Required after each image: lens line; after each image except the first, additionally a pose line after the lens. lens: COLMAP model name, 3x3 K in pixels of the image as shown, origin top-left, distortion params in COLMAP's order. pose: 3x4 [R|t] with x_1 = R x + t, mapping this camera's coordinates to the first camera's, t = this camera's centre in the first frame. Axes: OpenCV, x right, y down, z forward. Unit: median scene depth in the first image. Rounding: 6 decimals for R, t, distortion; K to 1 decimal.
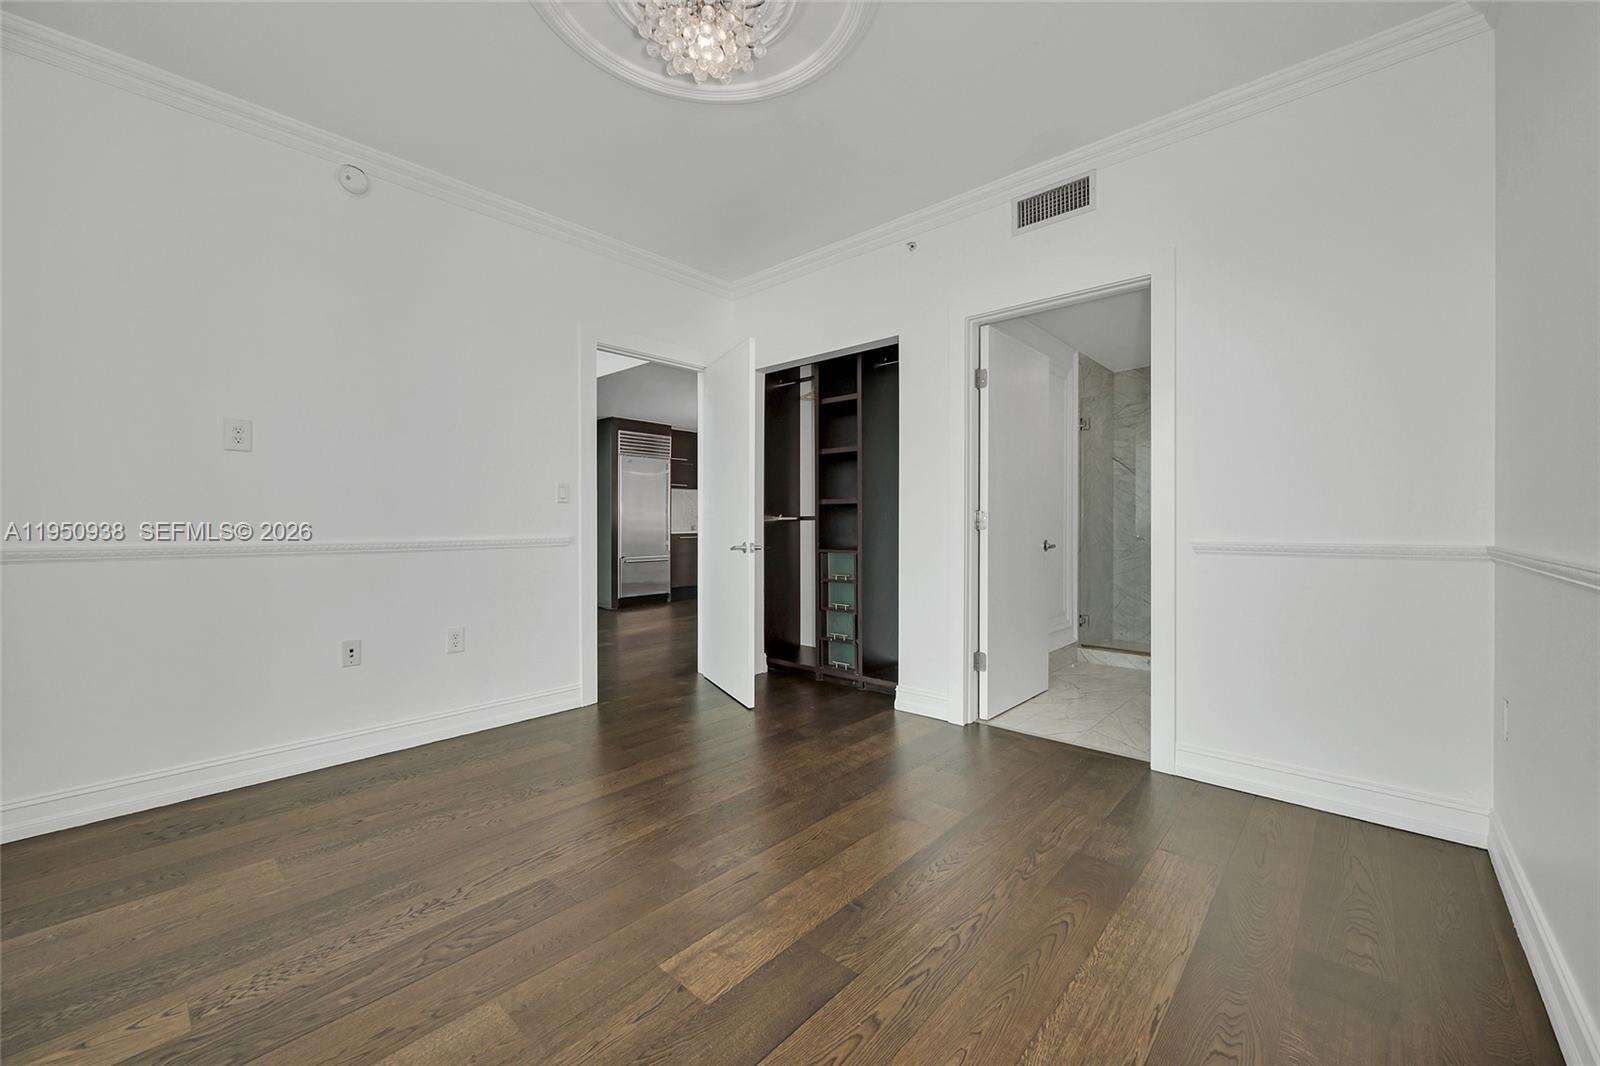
lens RADIAL K [[639.0, 0, 804.8], [0, 639.0, 529.2], [0, 0, 1]] dist [-0.002929, 0.000719]
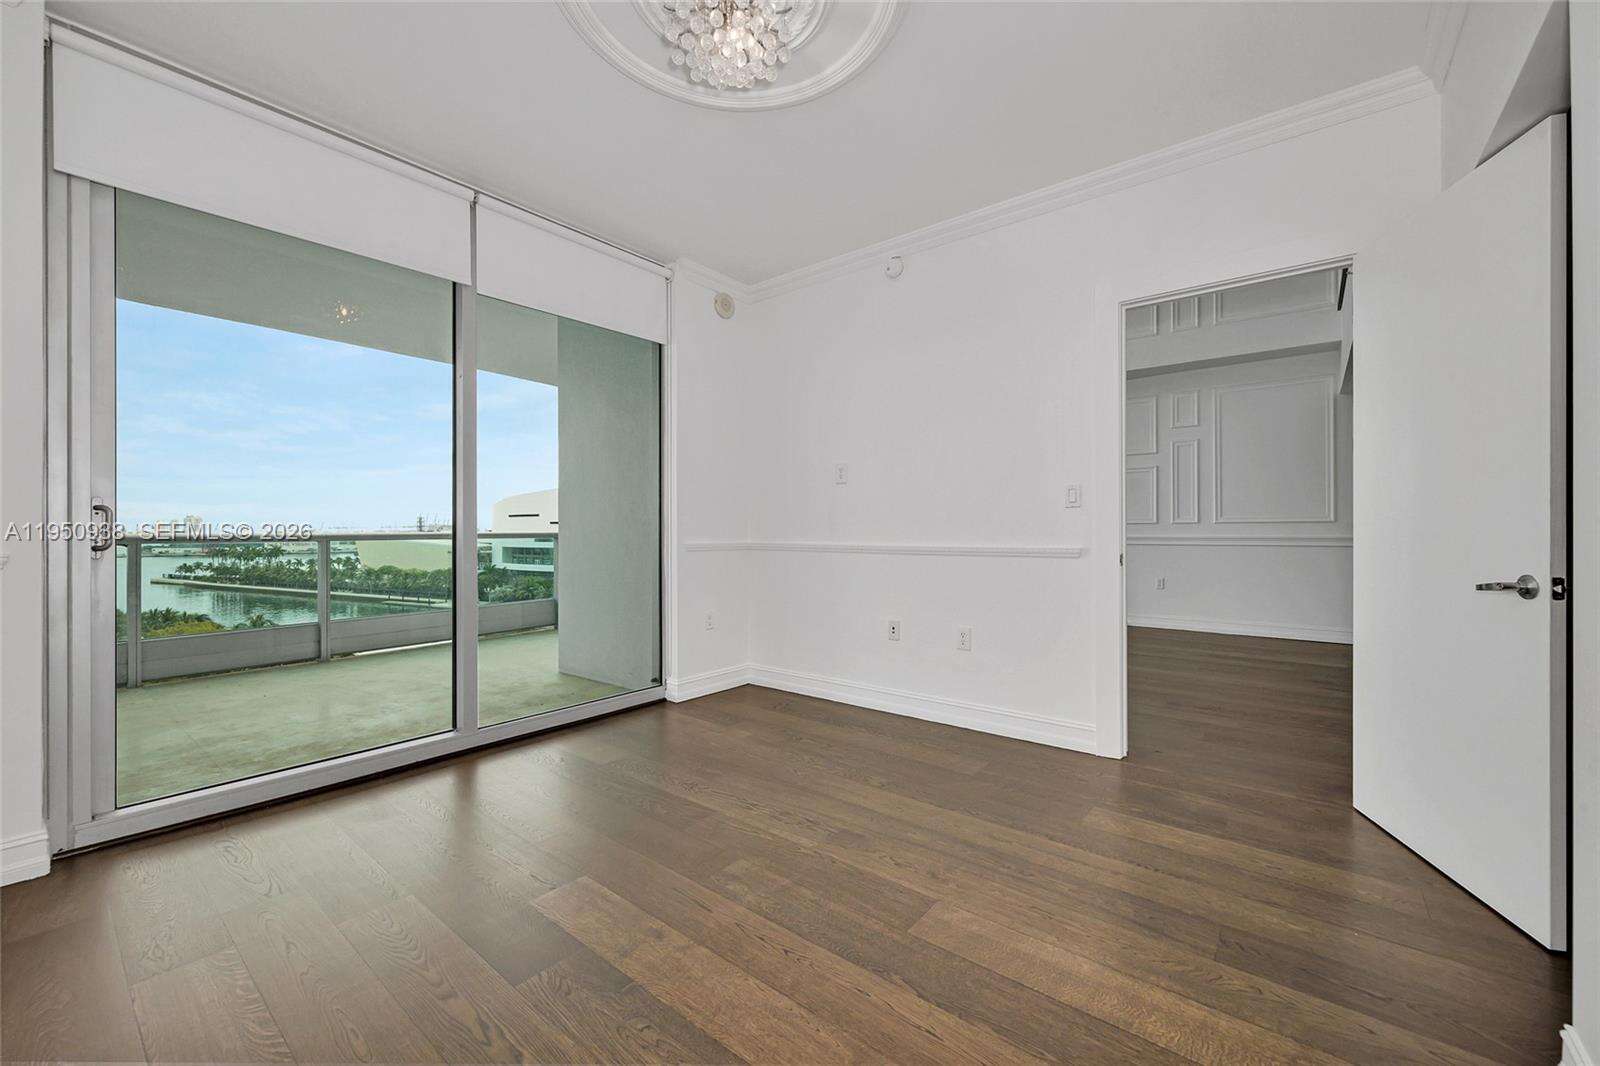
lens RADIAL K [[639.0, 0, 799.8], [0, 639.0, 531.6], [0, 0, 1]] dist [-0.002929, 0.000719]
pose [[0.047363, 0.003979, -0.998870, 0.663905], [-0.015928, 0.999868, 0.003227, -0.009806], [0.998751, 0.015757, 0.047420, 0.845626]]
